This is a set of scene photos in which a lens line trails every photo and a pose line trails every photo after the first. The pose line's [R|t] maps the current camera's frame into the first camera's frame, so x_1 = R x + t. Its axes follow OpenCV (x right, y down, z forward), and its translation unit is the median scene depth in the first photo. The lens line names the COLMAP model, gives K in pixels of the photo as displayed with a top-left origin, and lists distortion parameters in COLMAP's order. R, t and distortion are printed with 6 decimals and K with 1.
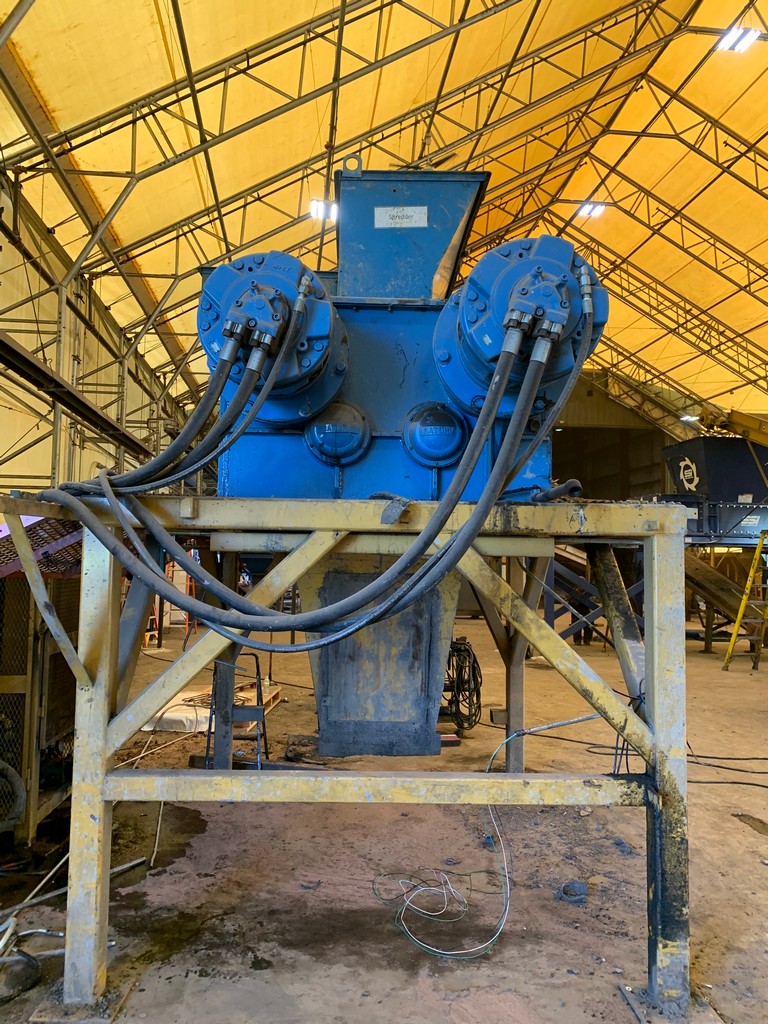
lens RADIAL K [[784.5, 0, 383.0], [0, 784.5, 512.4], [0, 0, 1]] dist [0.003238, 0.001629]
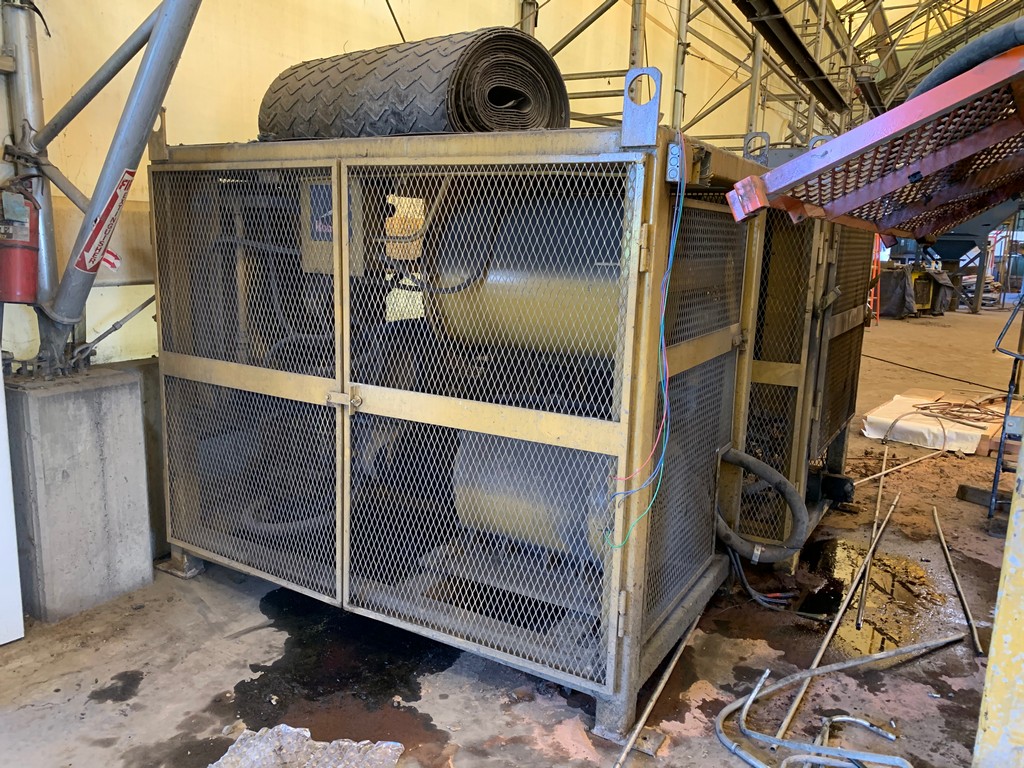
lens RADIAL K [[784.8, 0, 510.9], [0, 784.8, 381.9], [0, 0, 1]] dist [0.013896, -0.006071]
pose [[0.814414, 0.110188, -0.569727, -0.225931], [0.022611, 0.975035, 0.220898, 0.046796], [0.579844, -0.192785, 0.791590, 0.217722]]
